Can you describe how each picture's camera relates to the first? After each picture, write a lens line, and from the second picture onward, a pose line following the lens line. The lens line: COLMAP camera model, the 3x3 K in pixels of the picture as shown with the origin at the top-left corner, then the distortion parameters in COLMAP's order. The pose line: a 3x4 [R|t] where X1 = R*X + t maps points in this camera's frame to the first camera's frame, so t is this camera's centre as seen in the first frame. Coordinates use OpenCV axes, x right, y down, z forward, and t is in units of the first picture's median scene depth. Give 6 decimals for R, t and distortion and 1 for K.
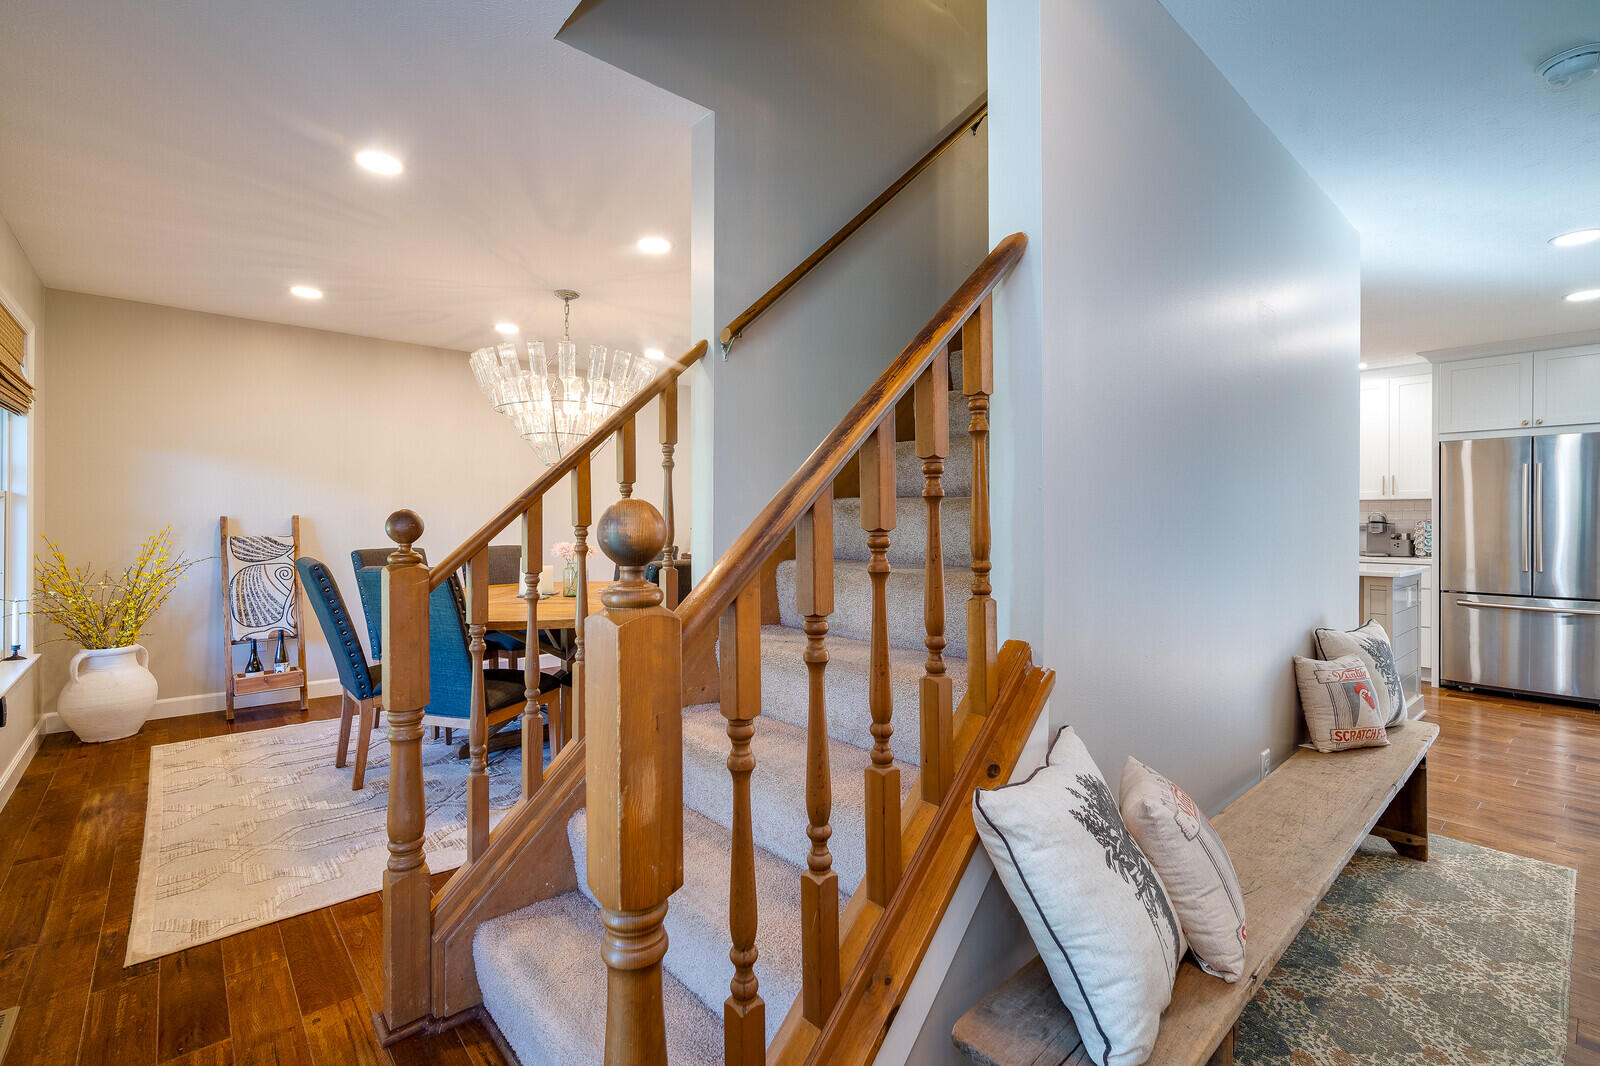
lens RADIAL K [[699.6, 0, 790.5], [0, 699.6, 525.5], [0, 0, 1]] dist [0.003208, 0.000380]
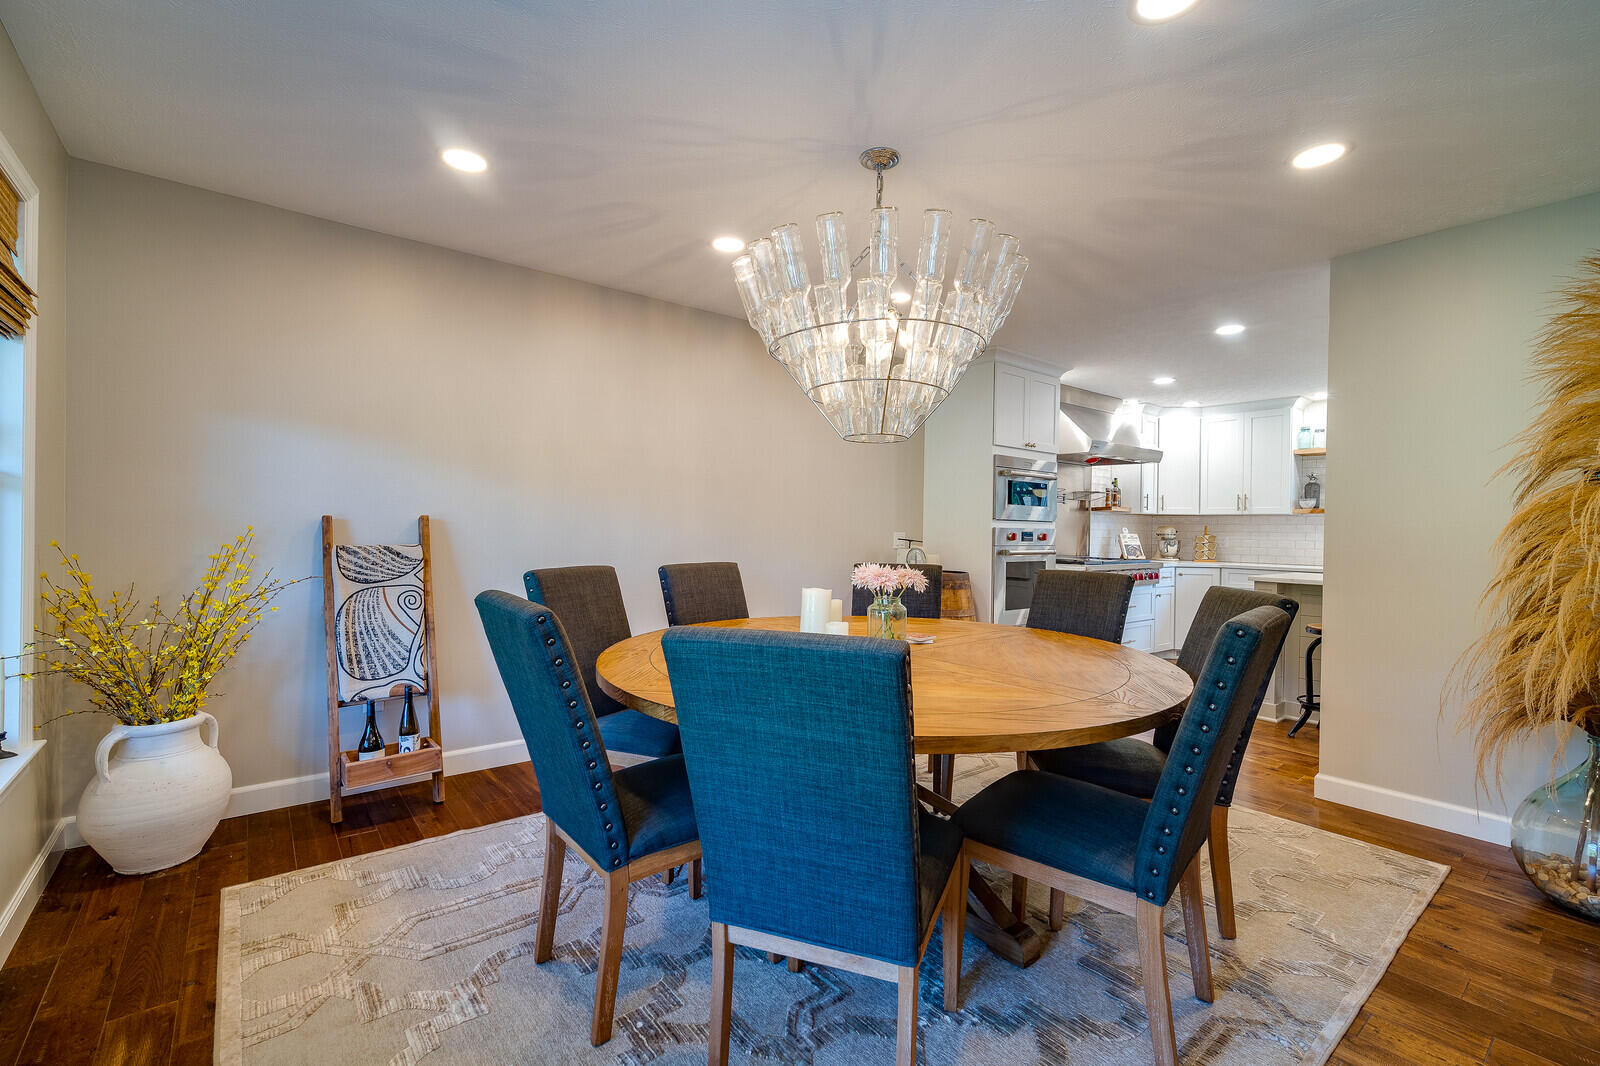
lens RADIAL K [[699.6, 0, 809.8], [0, 699.6, 534.5], [0, 0, 1]] dist [0.003208, 0.000380]
pose [[0.999029, 0.011699, -0.042483, -0.327348], [-0.011610, 0.999930, 0.002330, -0.001931], [0.042507, -0.001834, 0.999094, 0.358251]]
